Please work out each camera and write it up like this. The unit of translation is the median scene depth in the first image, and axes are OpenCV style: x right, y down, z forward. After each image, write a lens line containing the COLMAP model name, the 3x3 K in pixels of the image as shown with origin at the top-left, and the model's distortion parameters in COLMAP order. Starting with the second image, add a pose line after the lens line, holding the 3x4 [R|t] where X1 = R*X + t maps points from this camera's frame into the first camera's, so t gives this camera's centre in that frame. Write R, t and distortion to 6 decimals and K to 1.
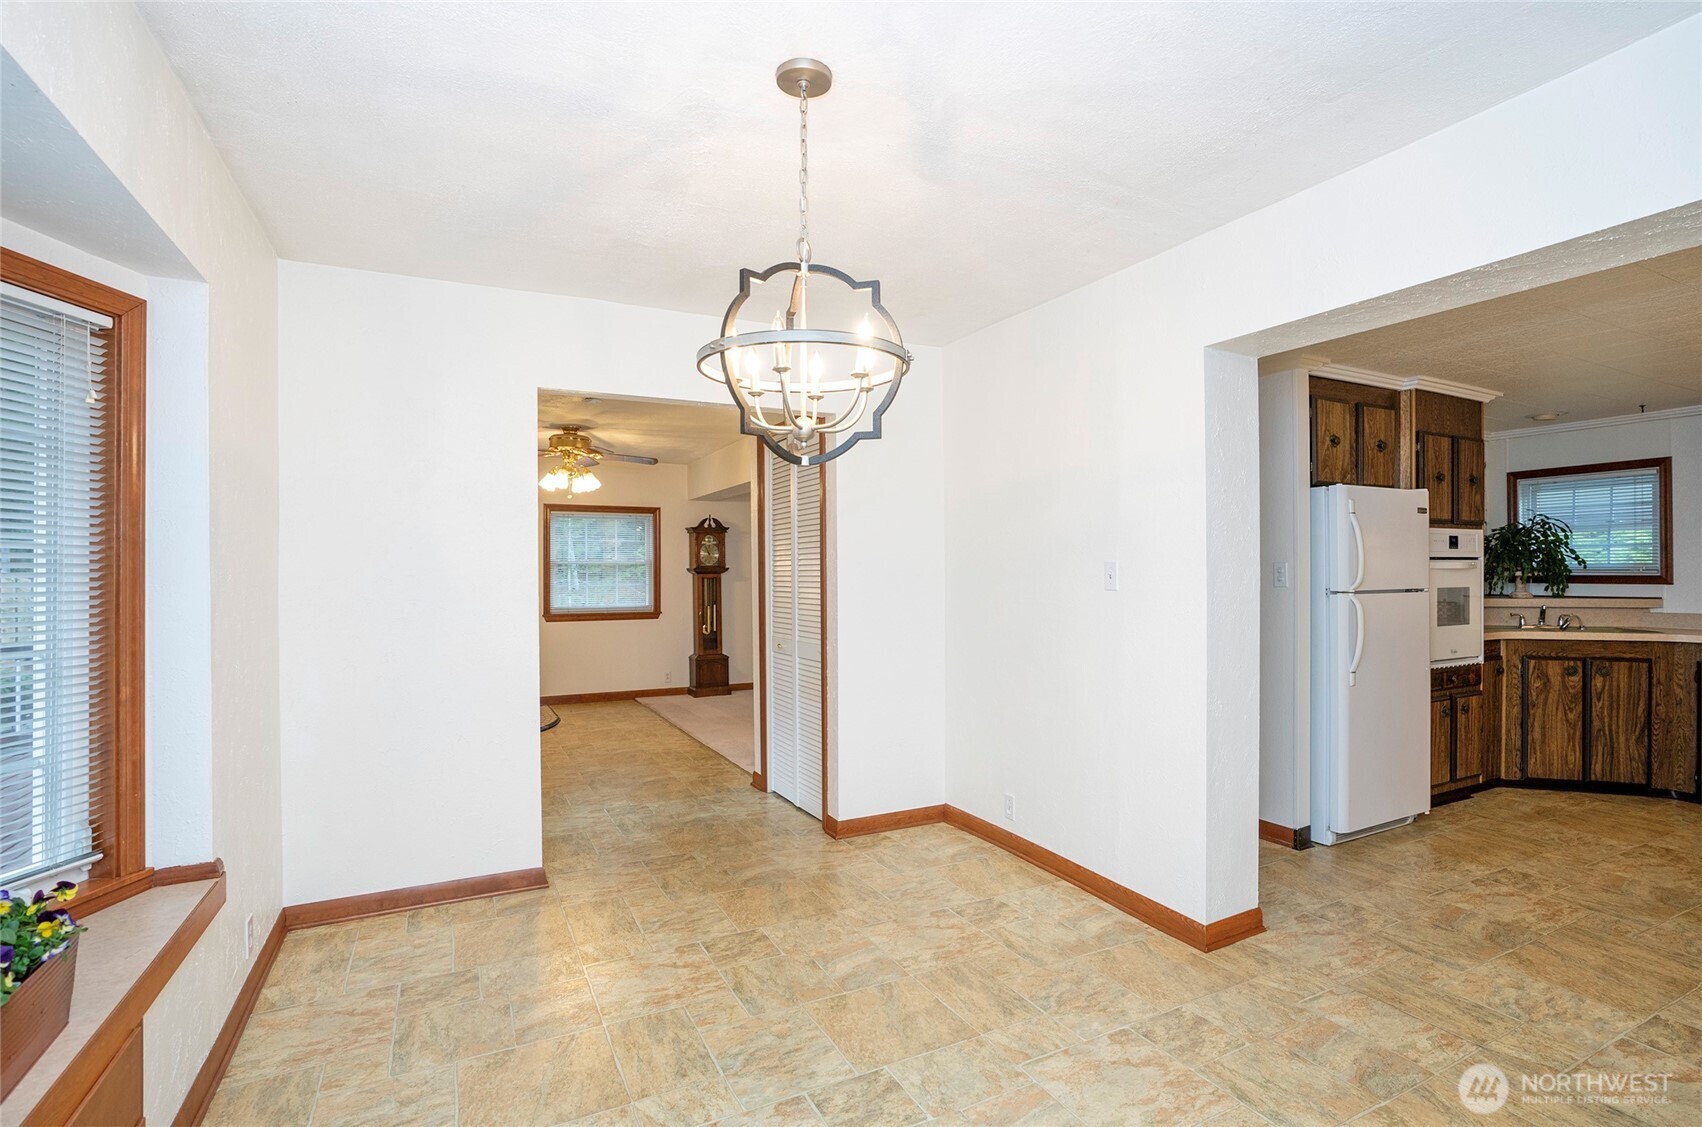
lens RADIAL K [[806.2, 0, 852.6], [0, 806.2, 569.4], [0, 0, 1]] dist [-0.053396, 0.021731]
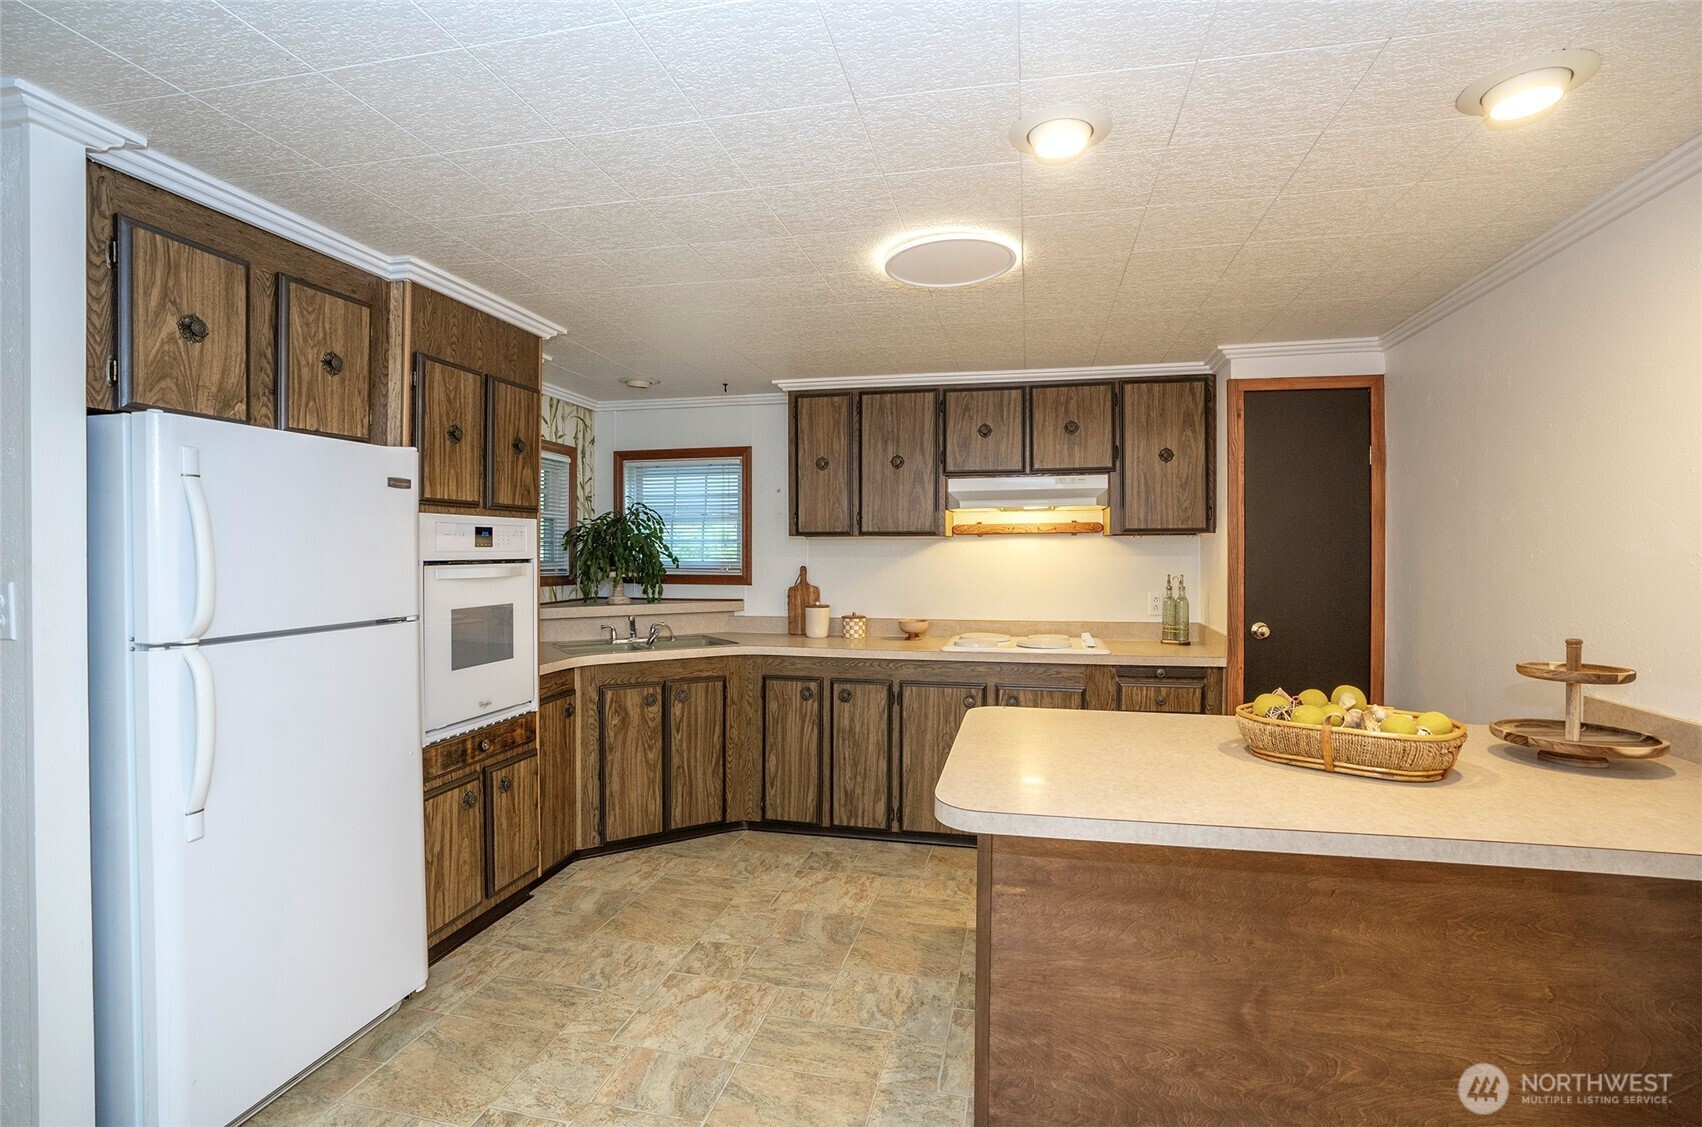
lens RADIAL K [[797.6, 0, 860.8], [0, 797.6, 556.5], [0, 0, 1]] dist [-0.072149, 0.029854]
pose [[0.630488, -0.001966, 0.776196, 0.438172], [-0.005524, 0.999960, 0.007020, -0.023573], [-0.776179, -0.008713, 0.630452, 0.333530]]
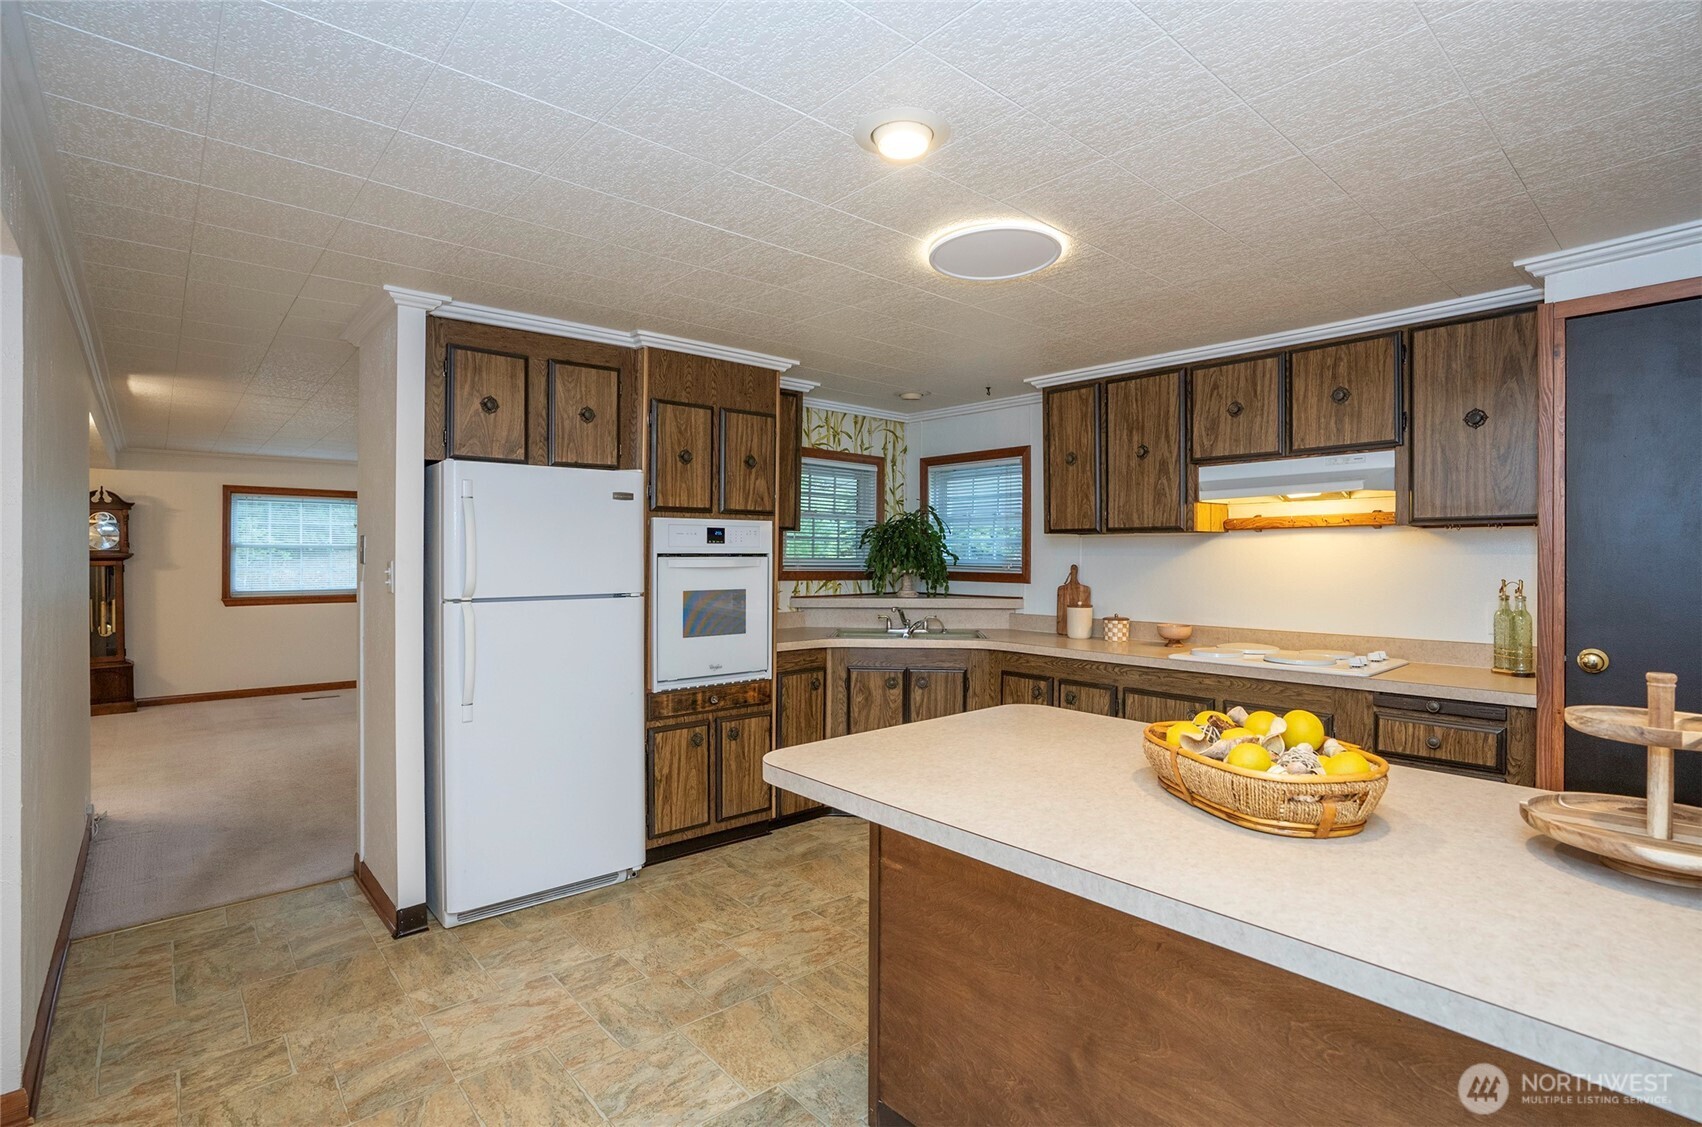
lens RADIAL K [[825.8, 0, 857.7], [0, 825.8, 552.7], [0, 0, 1]] dist [-0.065483, 0.034557]
pose [[0.967297, 0.007249, 0.253545, 0.662393], [-0.007582, 0.999971, 0.000336, -0.017147], [-0.253535, -0.002247, 0.967324, 0.115517]]
